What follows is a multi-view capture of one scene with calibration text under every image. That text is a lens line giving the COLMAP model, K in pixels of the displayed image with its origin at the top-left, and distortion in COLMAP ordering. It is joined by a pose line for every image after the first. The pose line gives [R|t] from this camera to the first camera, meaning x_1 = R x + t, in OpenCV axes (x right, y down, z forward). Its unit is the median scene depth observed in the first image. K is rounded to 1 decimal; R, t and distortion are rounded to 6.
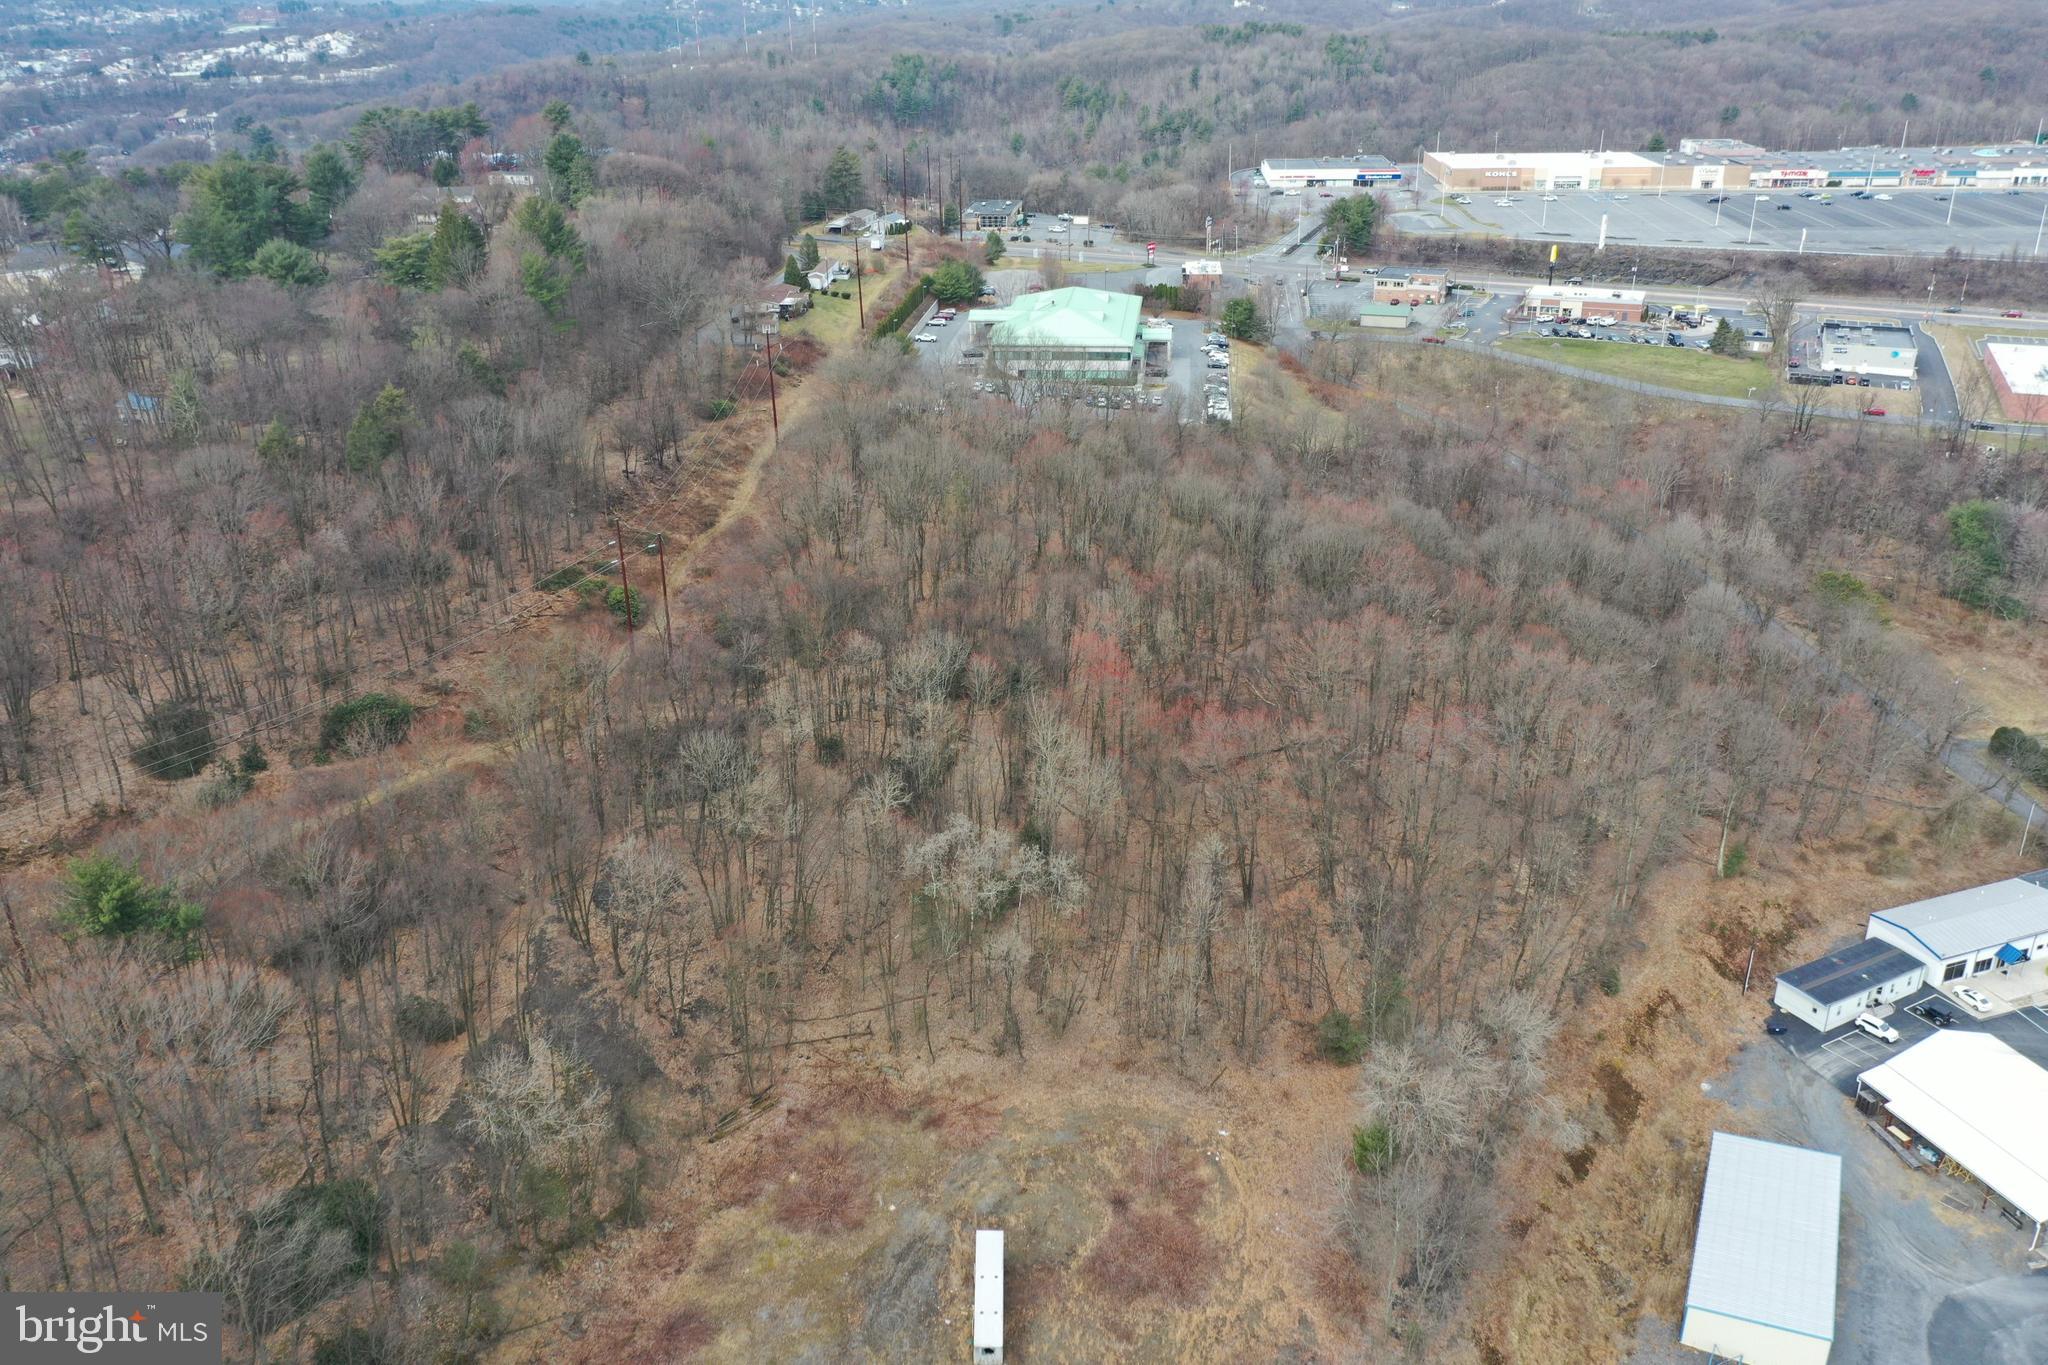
lens RADIAL K [[1604.3, 0, 1019.9], [0, 1604.3, 699.0], [0, 0, 1]] dist [-0.000991, 0.001053]
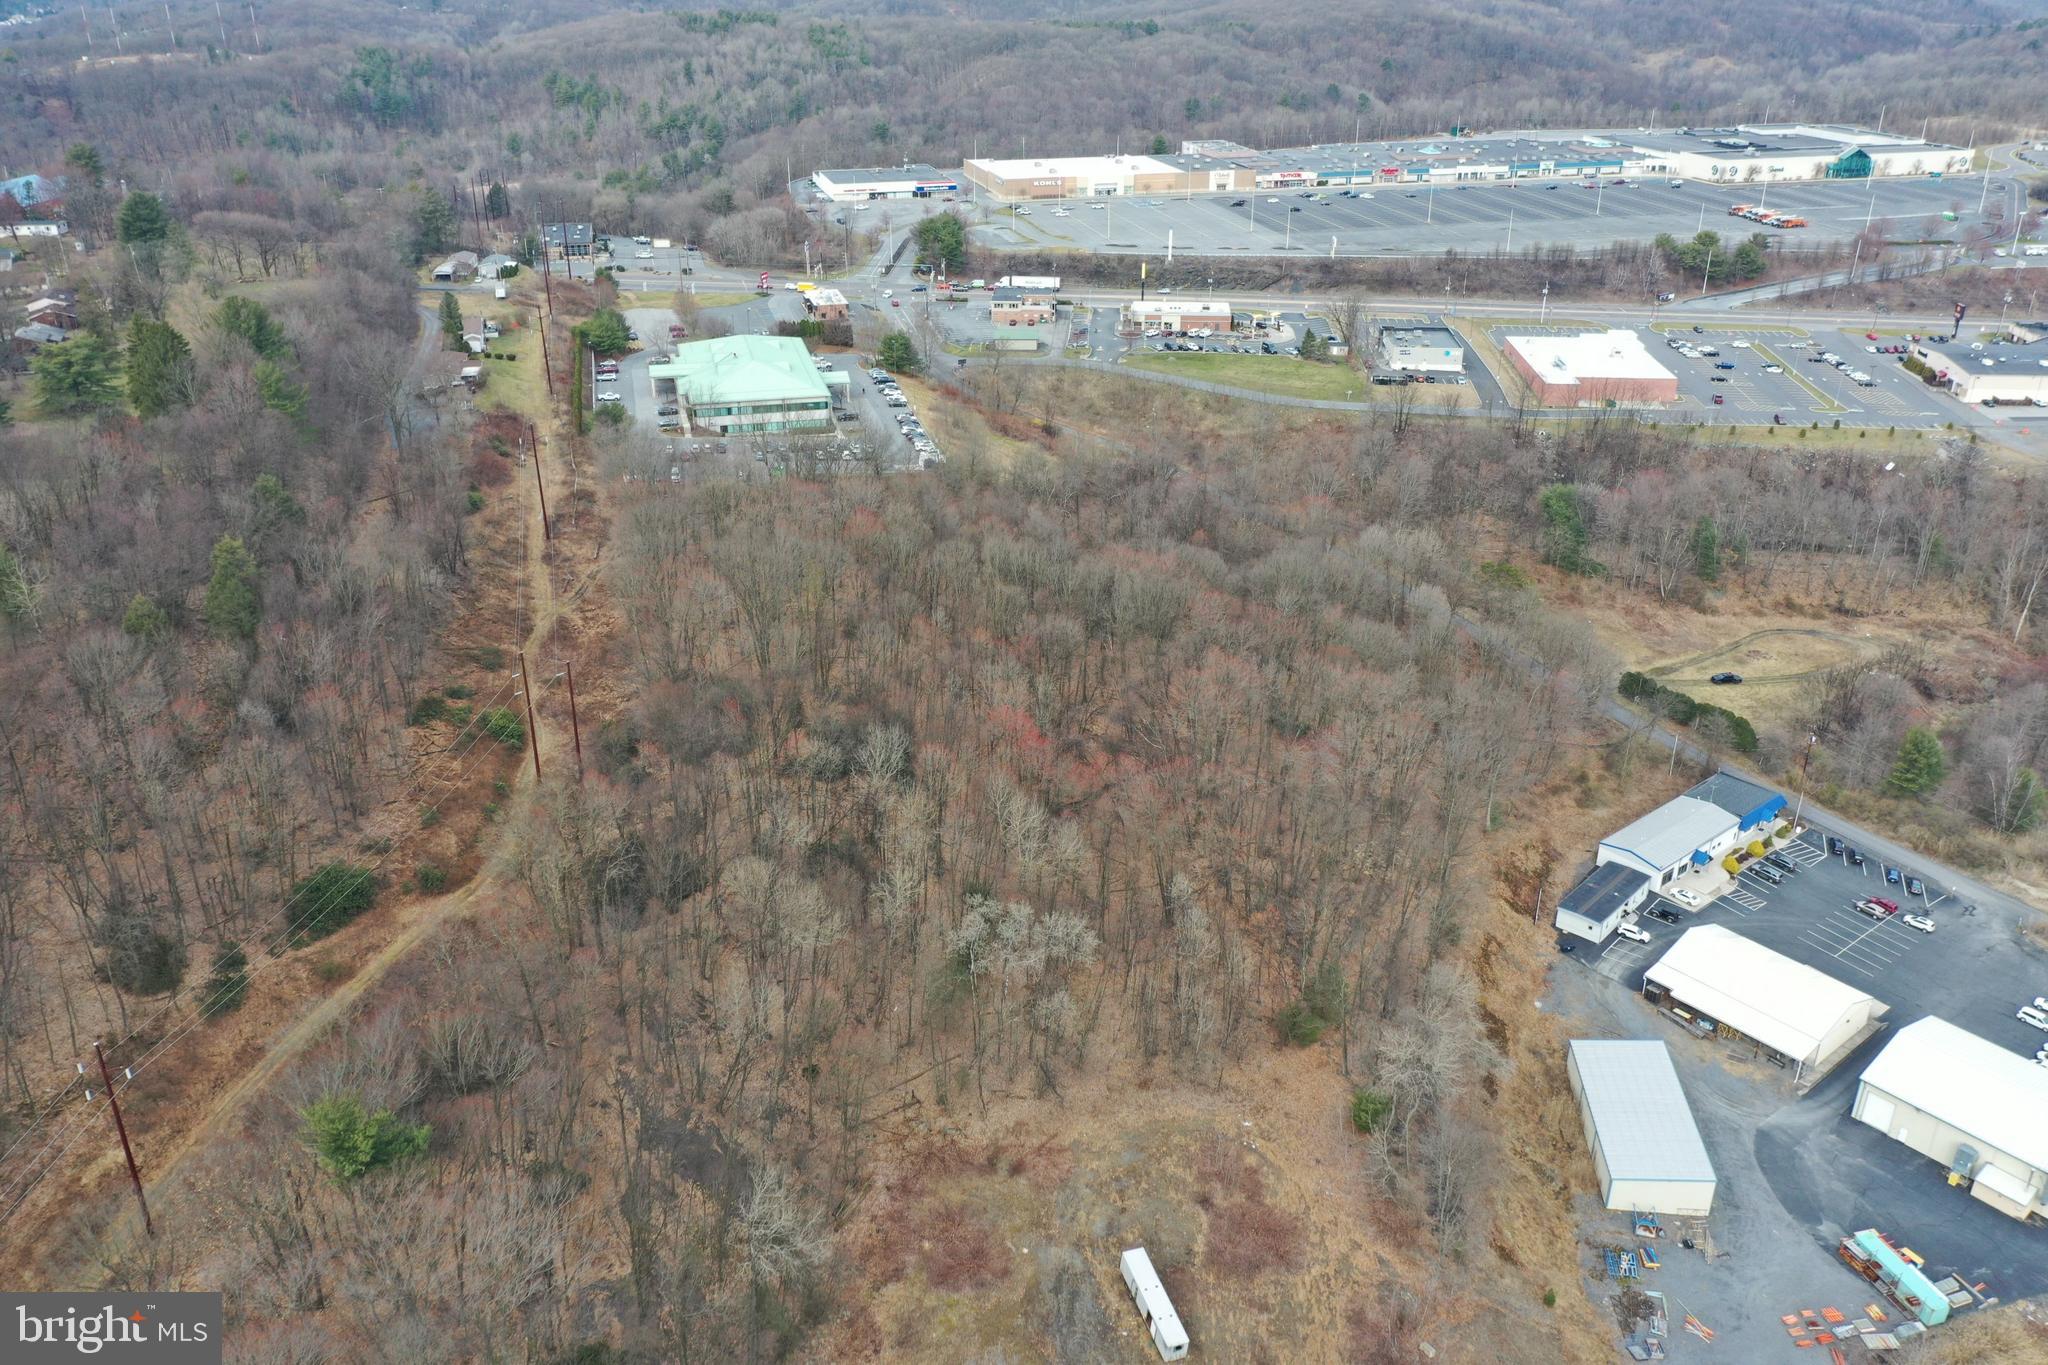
lens RADIAL K [[1604.3, 0, 1019.9], [0, 1604.3, 699.0], [0, 0, 1]] dist [-0.000991, 0.001053]
pose [[0.941899, -0.131213, 0.309209, -0.143143], [0.123912, 0.991351, 0.043227, -0.046191], [-0.312206, -0.002400, 0.950011, -0.033150]]
